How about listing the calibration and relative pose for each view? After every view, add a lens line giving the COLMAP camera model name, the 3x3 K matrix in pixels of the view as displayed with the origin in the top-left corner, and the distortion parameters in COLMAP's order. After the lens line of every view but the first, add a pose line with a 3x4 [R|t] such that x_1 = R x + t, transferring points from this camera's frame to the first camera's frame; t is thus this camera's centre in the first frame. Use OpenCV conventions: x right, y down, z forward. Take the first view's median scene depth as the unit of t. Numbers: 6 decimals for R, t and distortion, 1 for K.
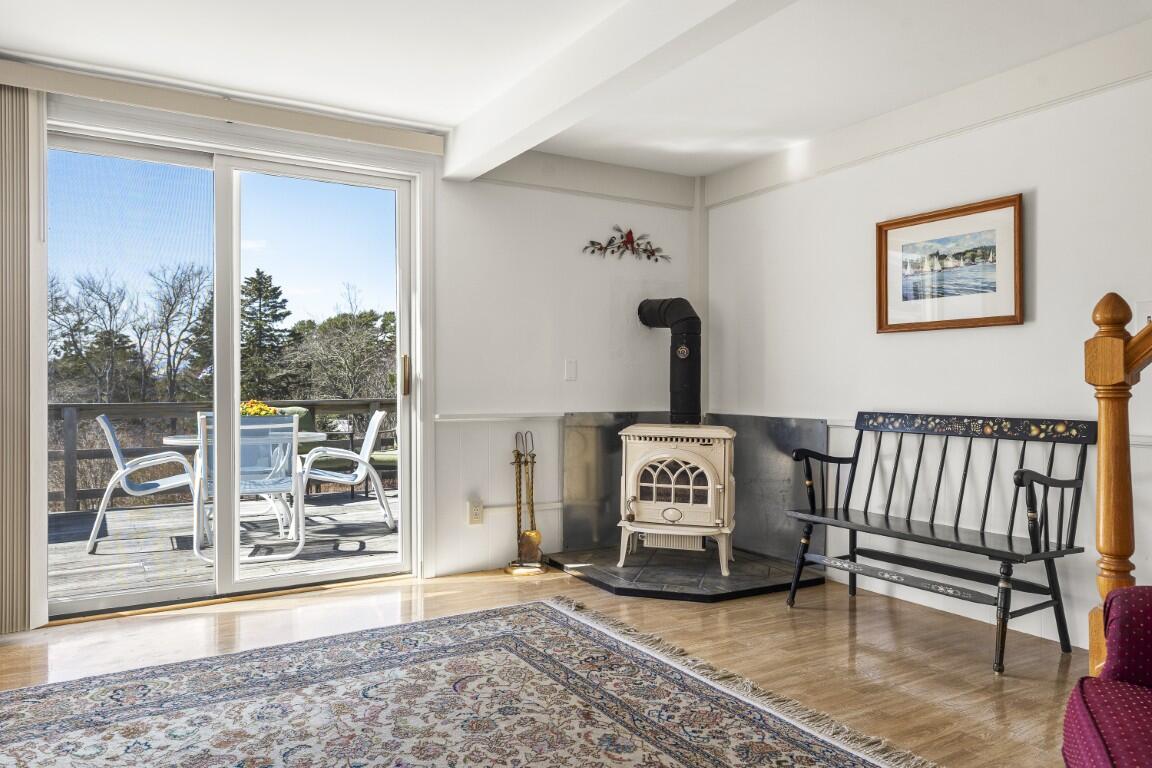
lens RADIAL K [[788.5, 0, 577.5], [0, 788.5, 377.5], [0, 0, 1]] dist [0.000604, -0.000256]
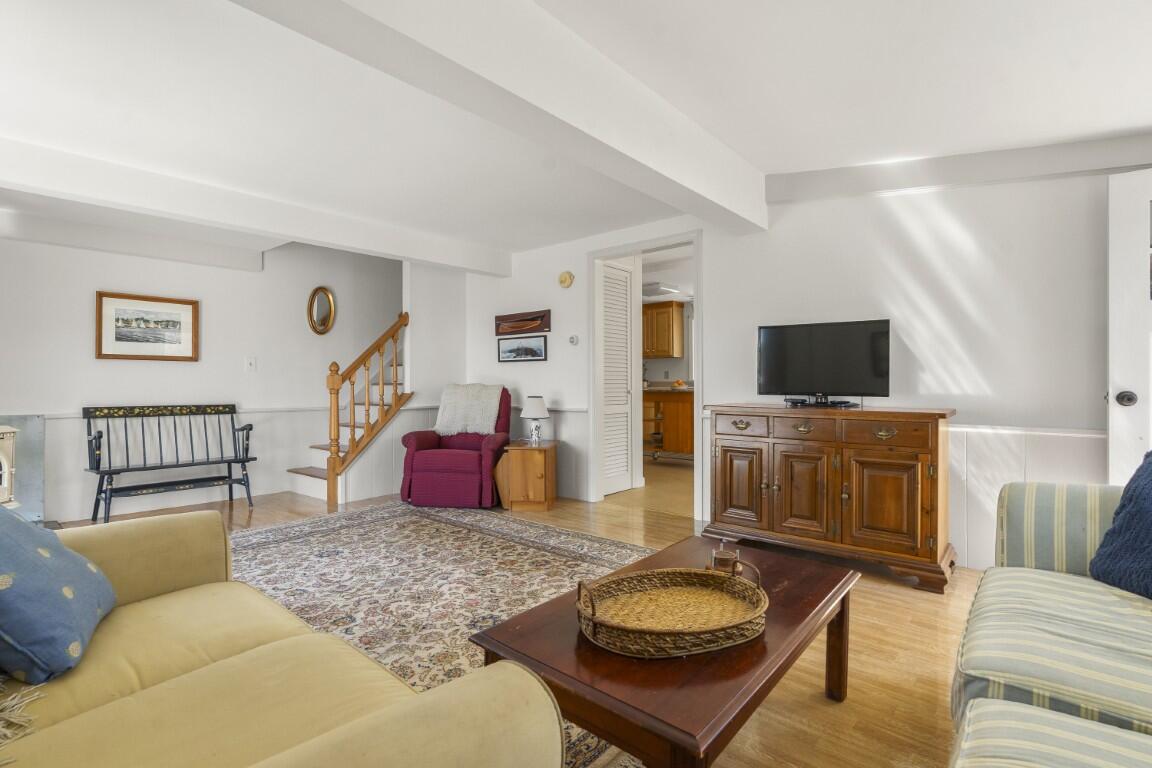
lens RADIAL K [[539.2, 0, 566.8], [0, 539.2, 381.3], [0, 0, 1]] dist [-0.000926, 0.000344]
pose [[-0.297401, 0.007218, 0.954725, -1.069072], [-0.006925, 0.999929, -0.009718, -0.005628], [-0.954727, -0.009502, -0.297330, 0.442153]]
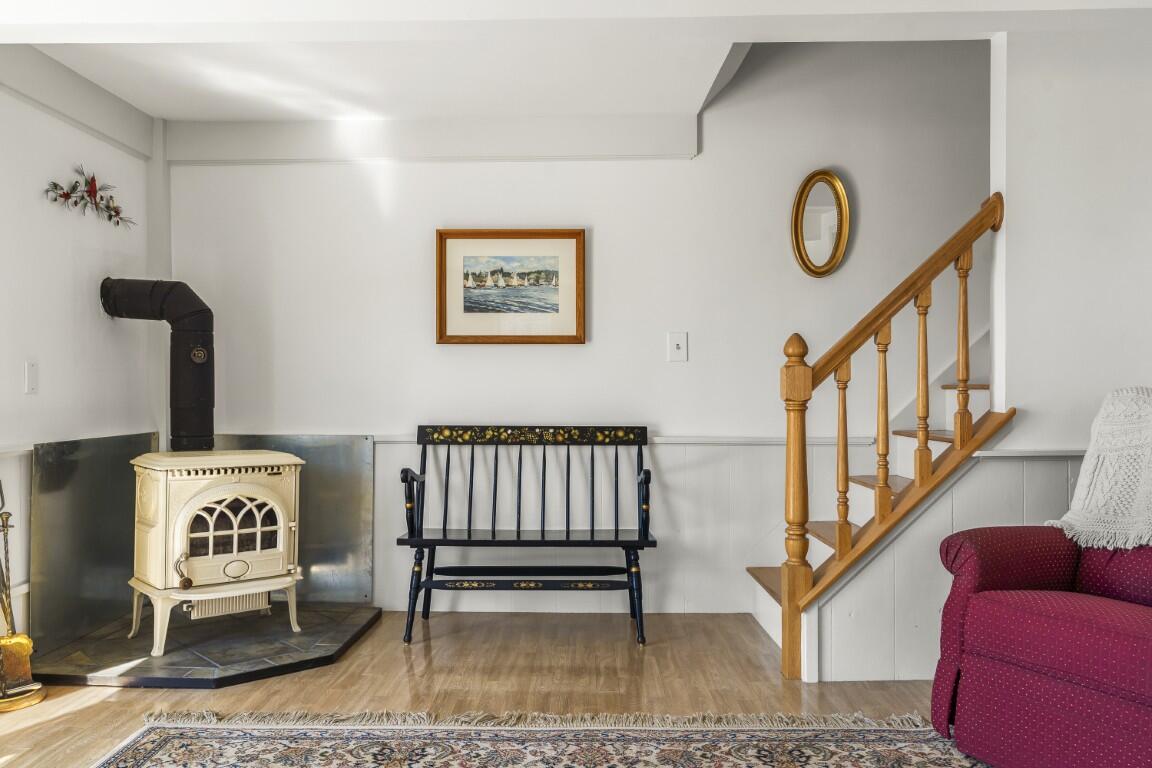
lens RADIAL K [[906.3, 0, 574.6], [0, 906.3, 387.4], [0, 0, 1]] dist [0.003918, 0.006962]
pose [[0.531944, -0.002439, 0.846776, -0.518033], [-0.007356, 0.999945, 0.007502, -0.013272], [-0.846748, -0.010219, 0.531897, 0.292519]]
